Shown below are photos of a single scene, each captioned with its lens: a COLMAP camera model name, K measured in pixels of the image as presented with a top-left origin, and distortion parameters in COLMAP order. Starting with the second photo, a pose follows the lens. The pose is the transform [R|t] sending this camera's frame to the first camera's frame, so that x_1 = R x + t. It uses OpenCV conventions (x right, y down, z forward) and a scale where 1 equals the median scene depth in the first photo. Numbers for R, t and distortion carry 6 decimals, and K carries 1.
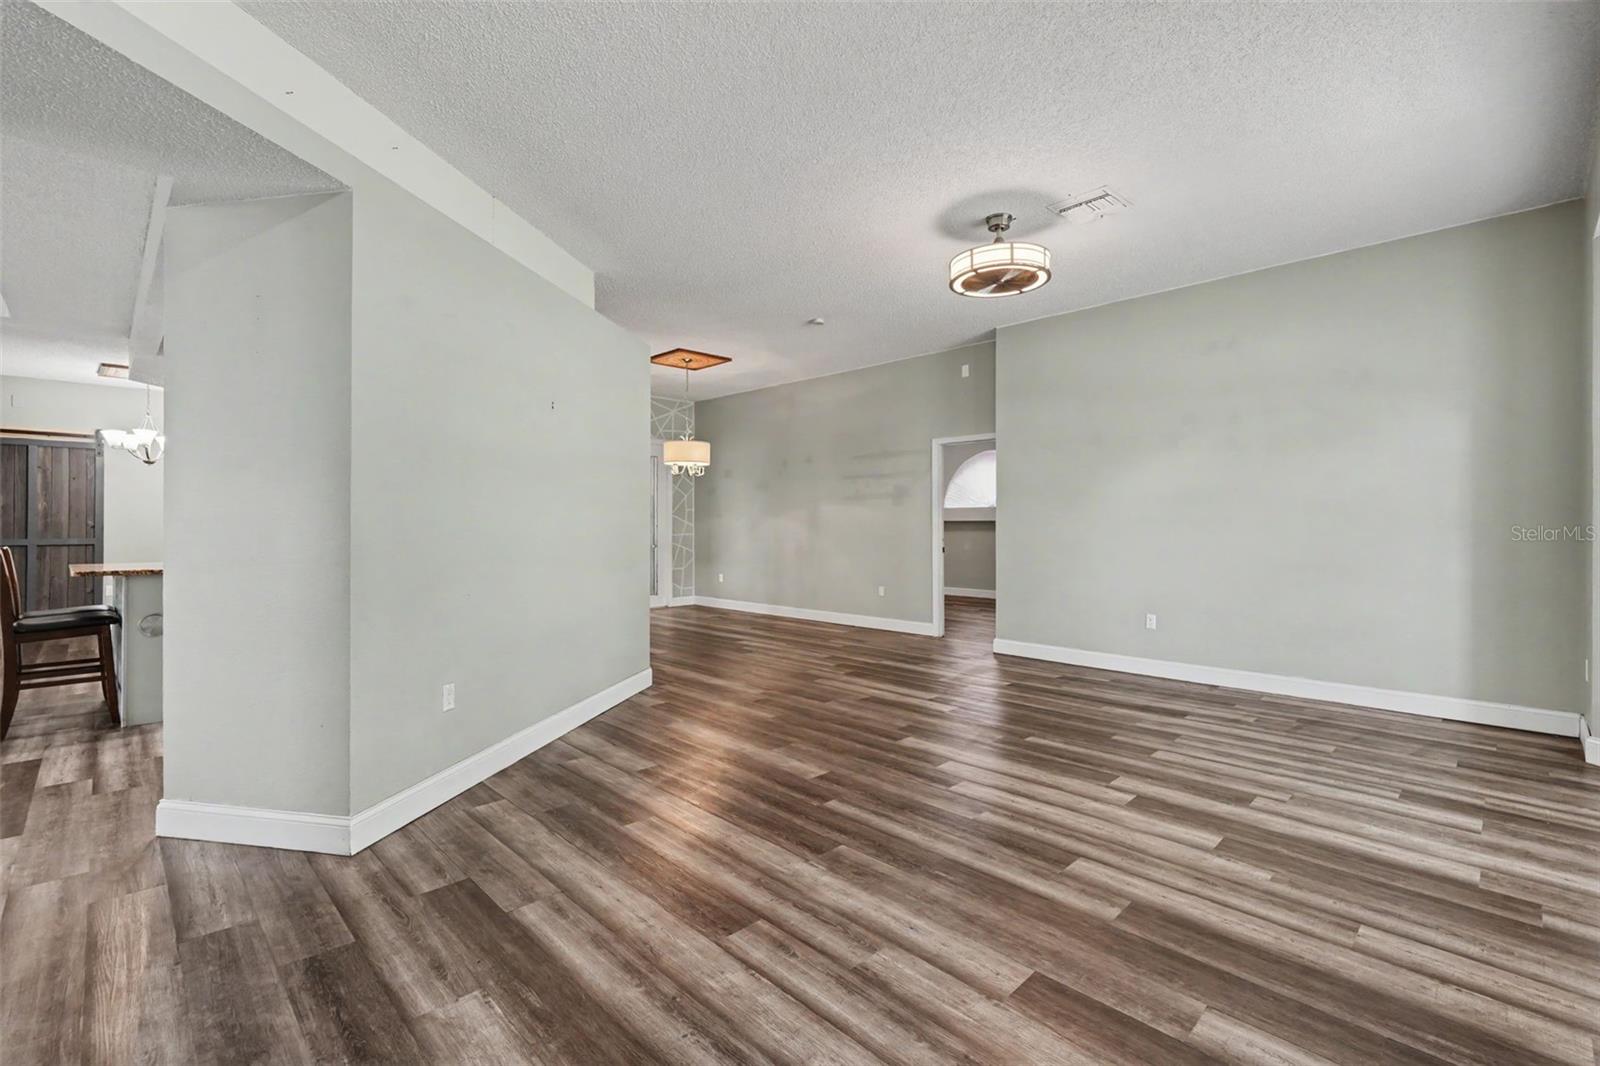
lens RADIAL K [[717.2, 0, 825.4], [0, 717.2, 530.2], [0, 0, 1]] dist [0.000341, 0.000280]
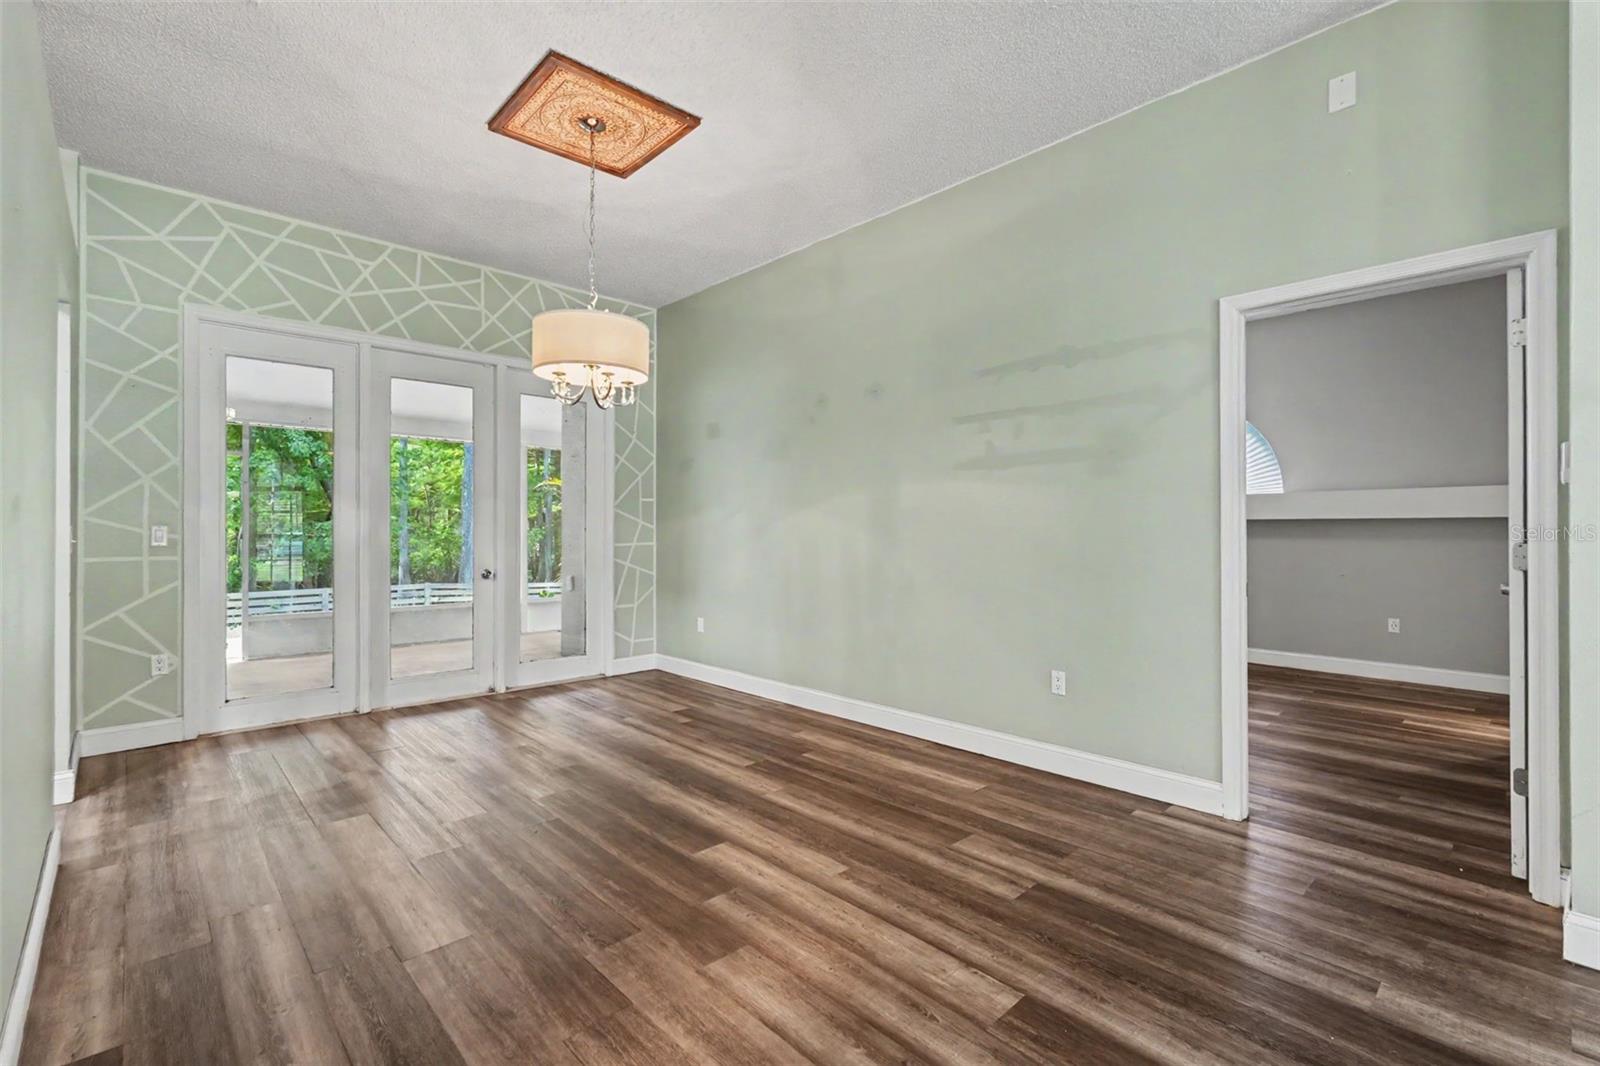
lens RADIAL K [[717.2, 0, 825.4], [0, 717.2, 530.2], [0, 0, 1]] dist [0.000341, 0.000280]
pose [[0.999633, 0.004314, -0.026758, -0.036832], [-0.004697, 0.999887, -0.014257, 0.002372], [0.026693, 0.014378, 0.999540, 0.457713]]
